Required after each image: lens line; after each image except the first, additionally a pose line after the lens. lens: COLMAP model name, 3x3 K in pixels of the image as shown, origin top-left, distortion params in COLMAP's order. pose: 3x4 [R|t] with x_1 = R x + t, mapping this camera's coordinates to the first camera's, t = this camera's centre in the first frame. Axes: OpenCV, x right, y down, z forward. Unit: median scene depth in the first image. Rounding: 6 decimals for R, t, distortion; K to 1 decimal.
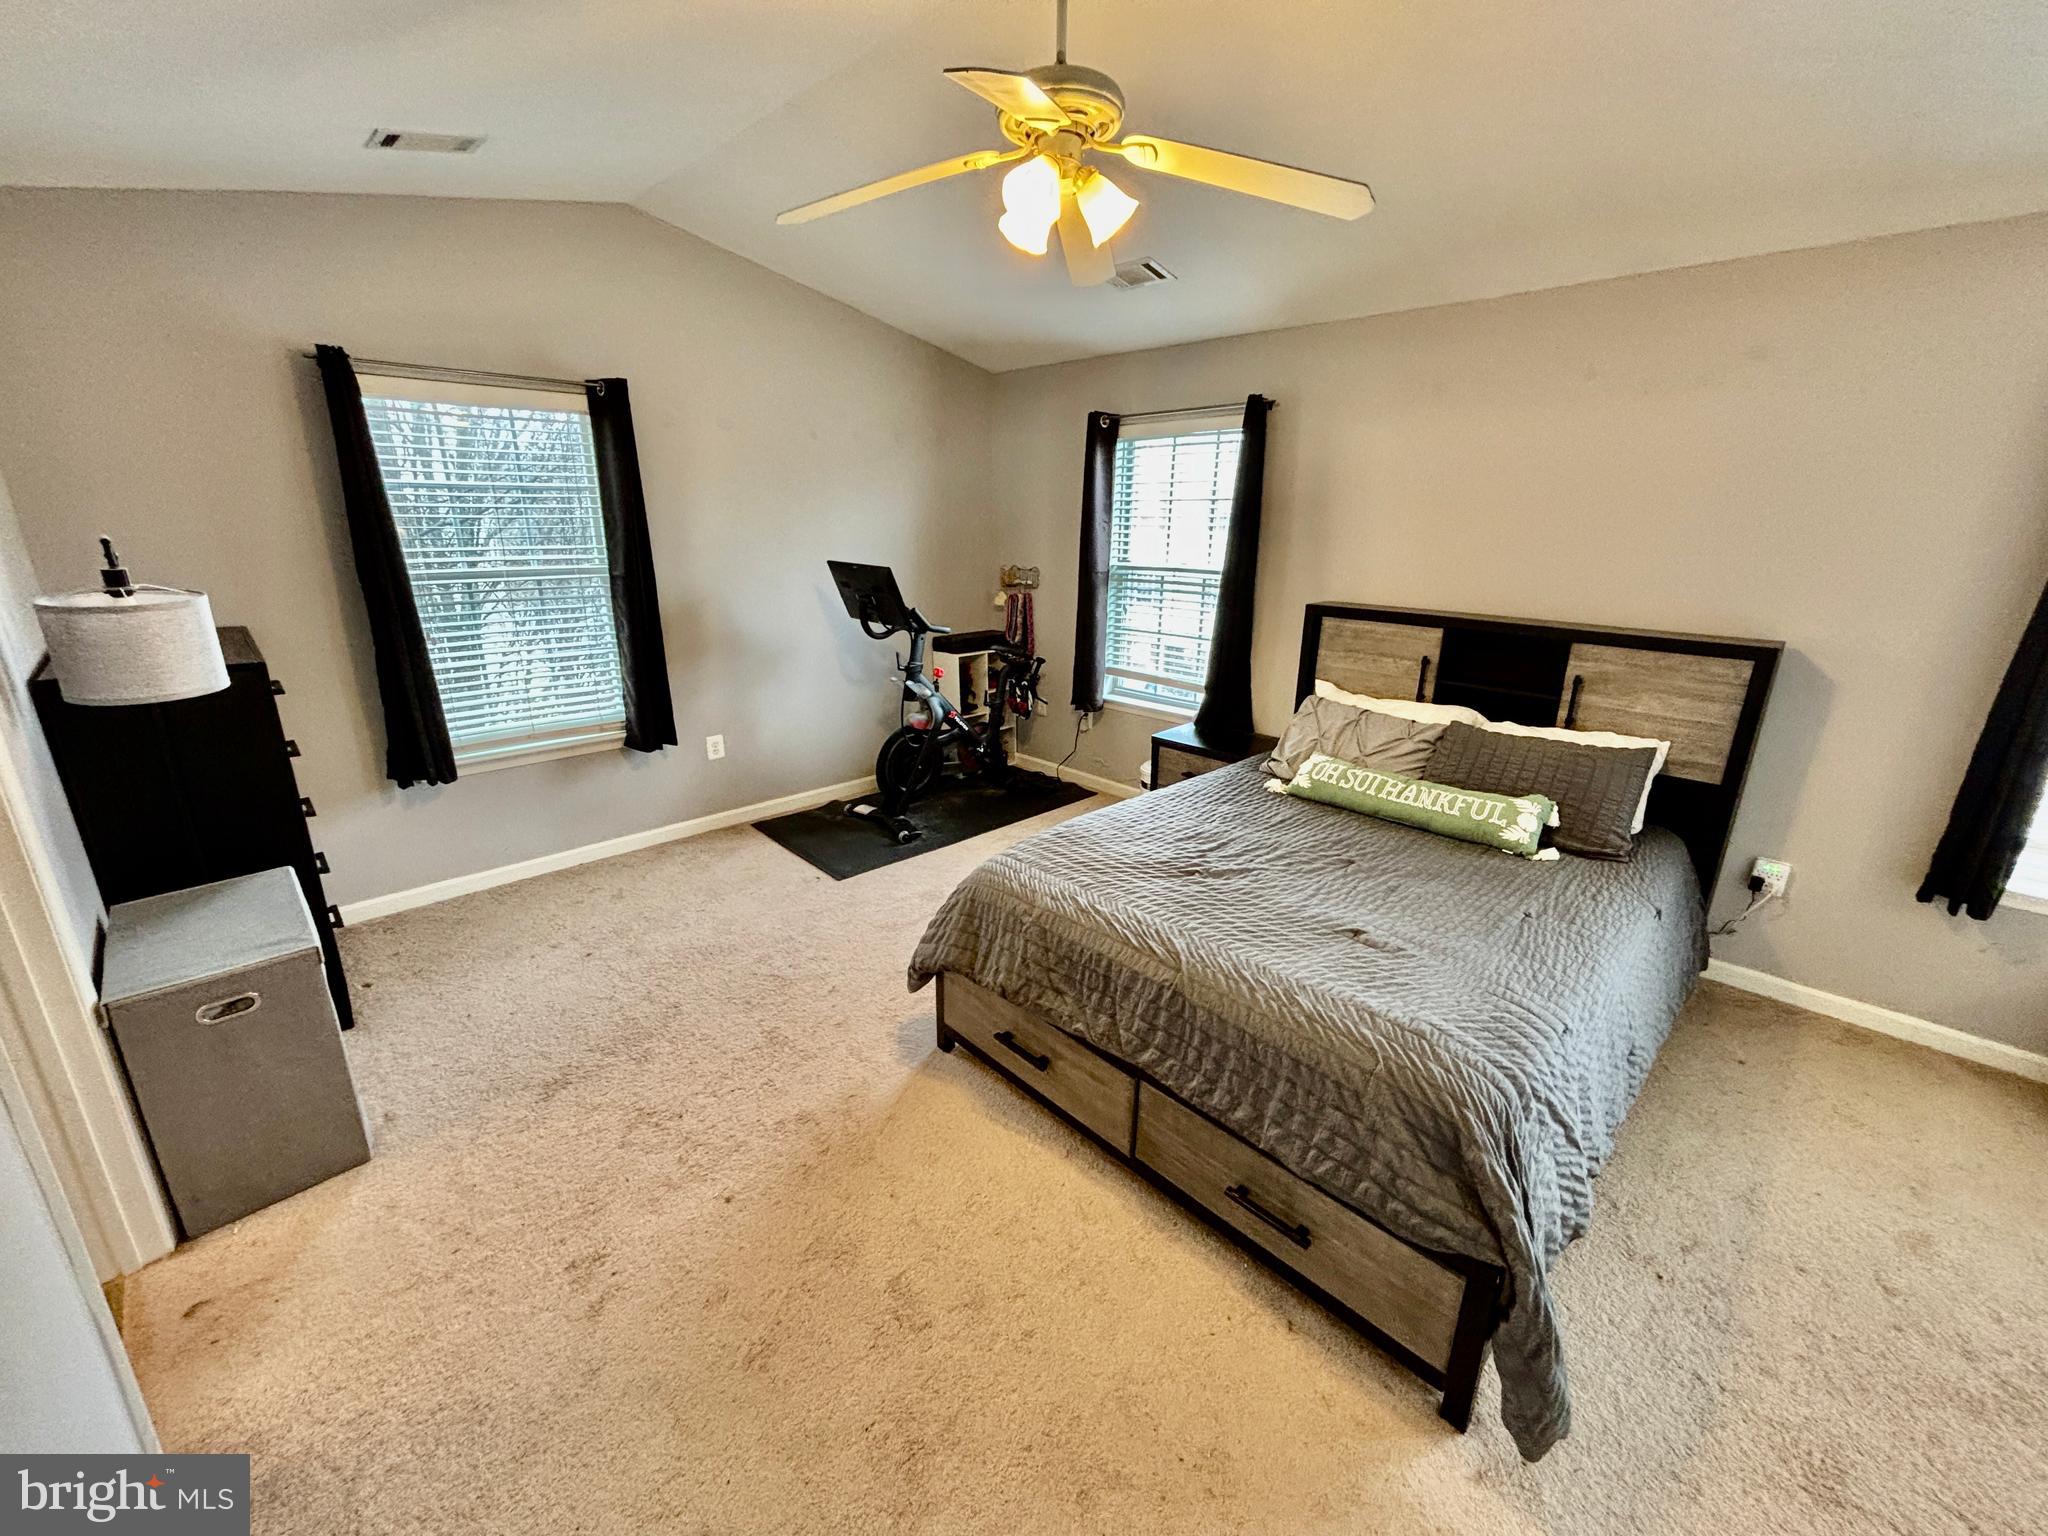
lens RADIAL K [[828.2, 0, 1024.0], [0, 828.2, 768.0], [0, 0, 1]] dist [-0.001881, -0.000243]
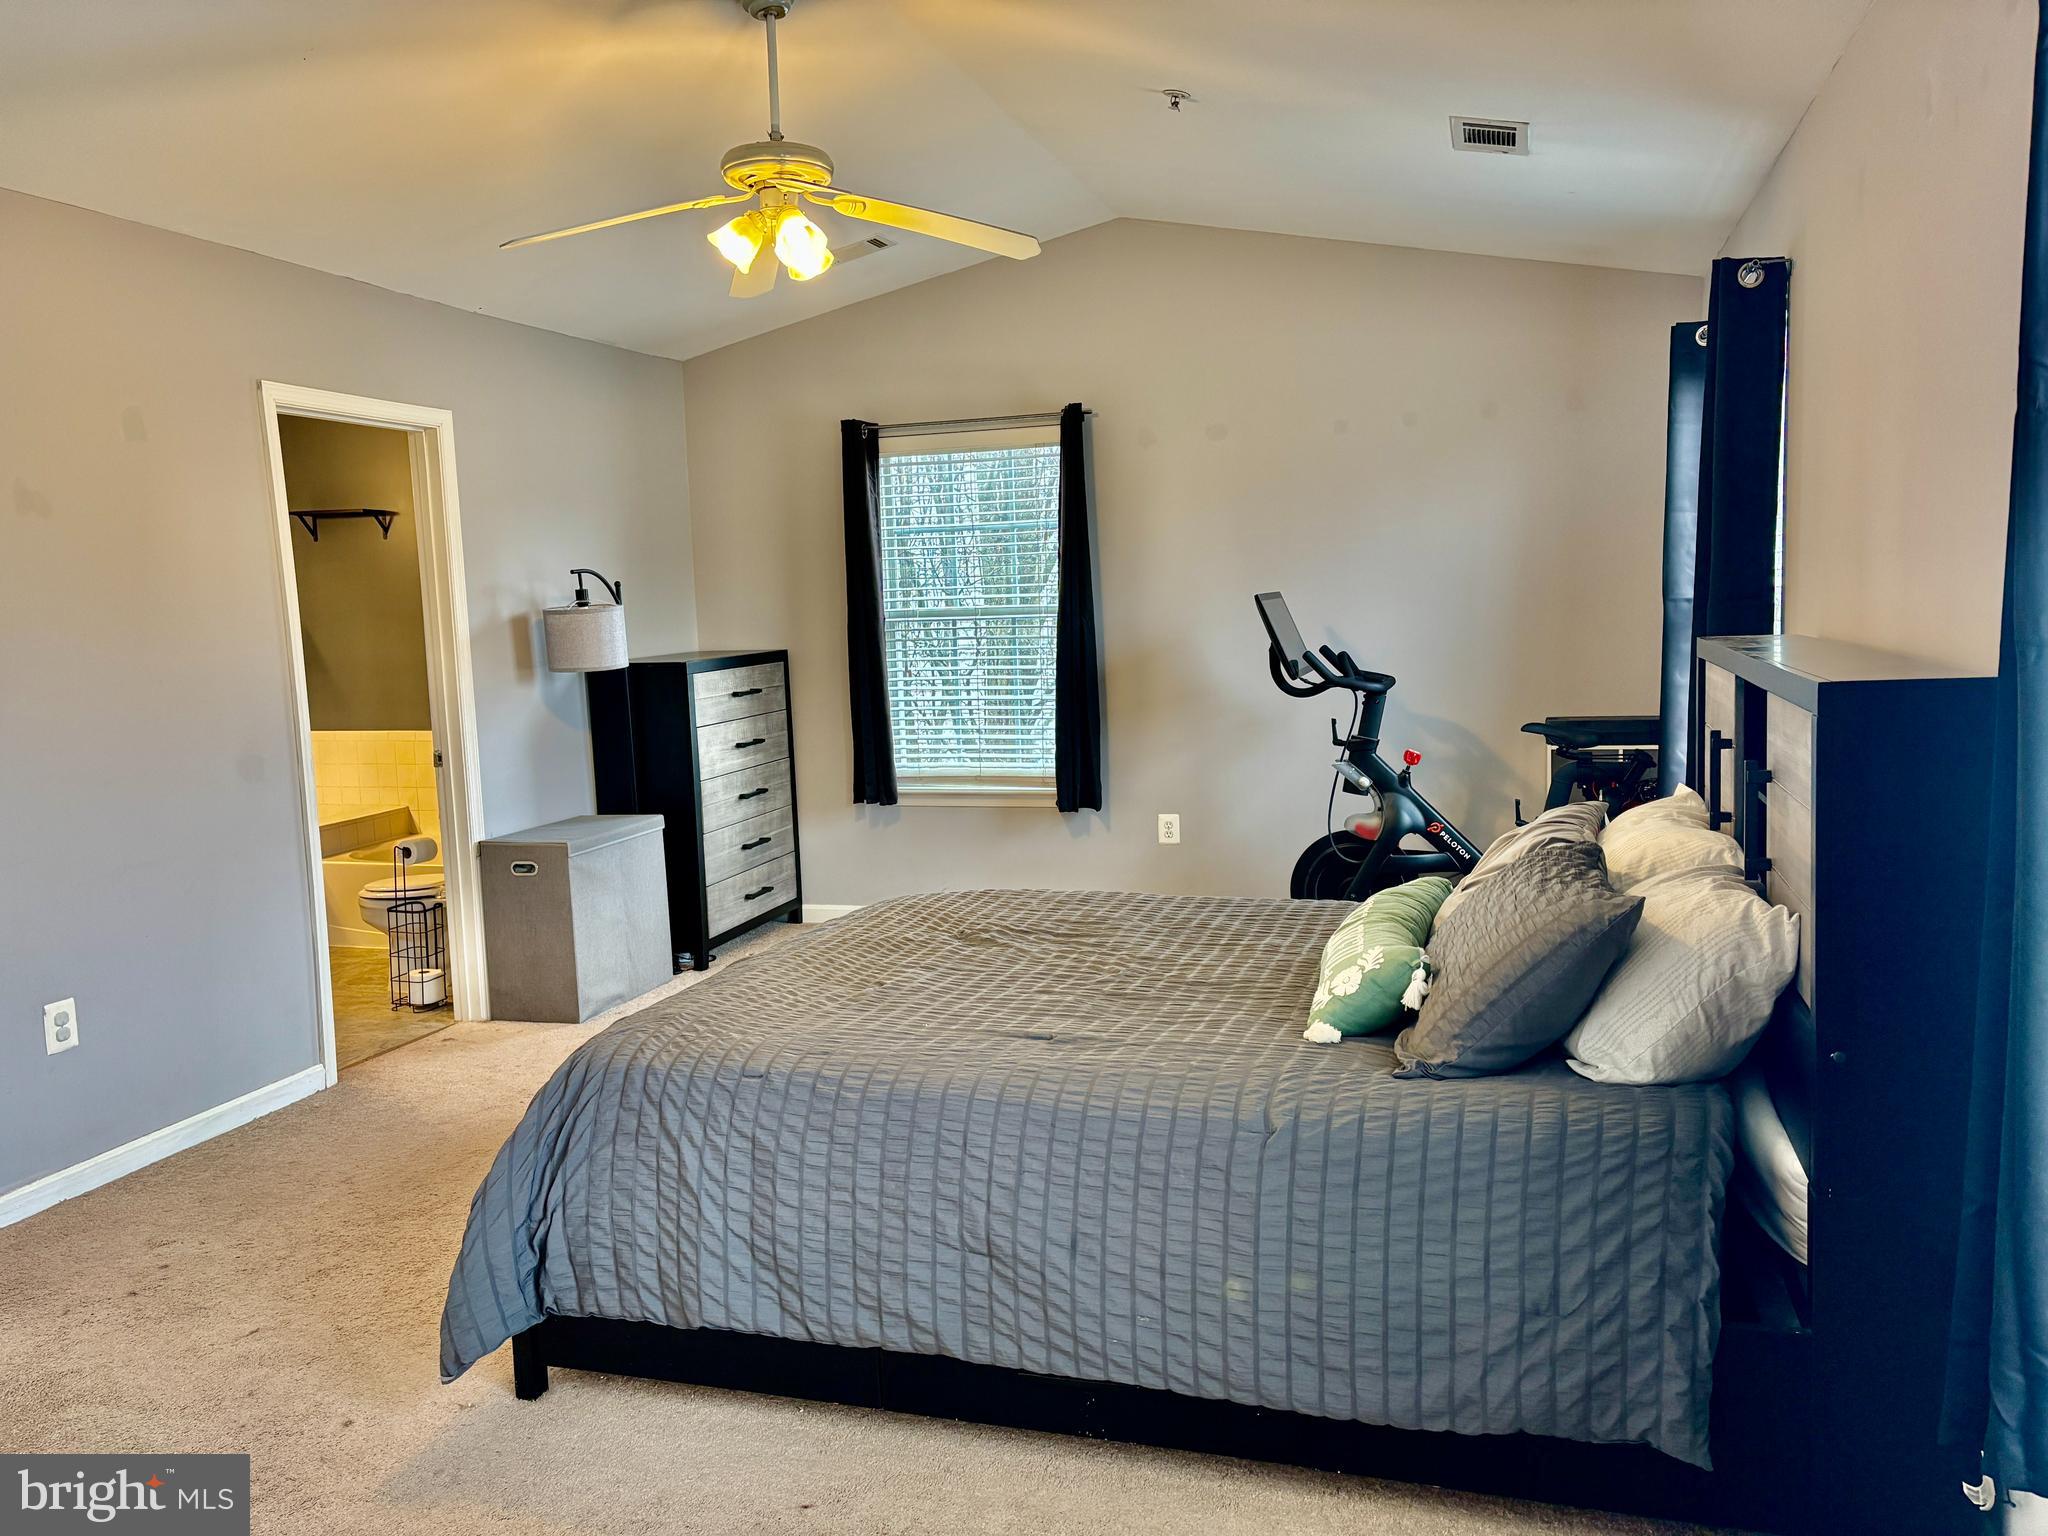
lens RADIAL K [[1529.2, 0, 1024.0], [0, 1529.2, 768.0], [0, 0, 1]] dist [0.196708, -0.000015]
pose [[0.465128, 0.080518, -0.881574, 0.984583], [-0.216525, 0.975954, -0.025102, -0.017419], [0.858355, 0.202558, 0.471378, 0.210112]]
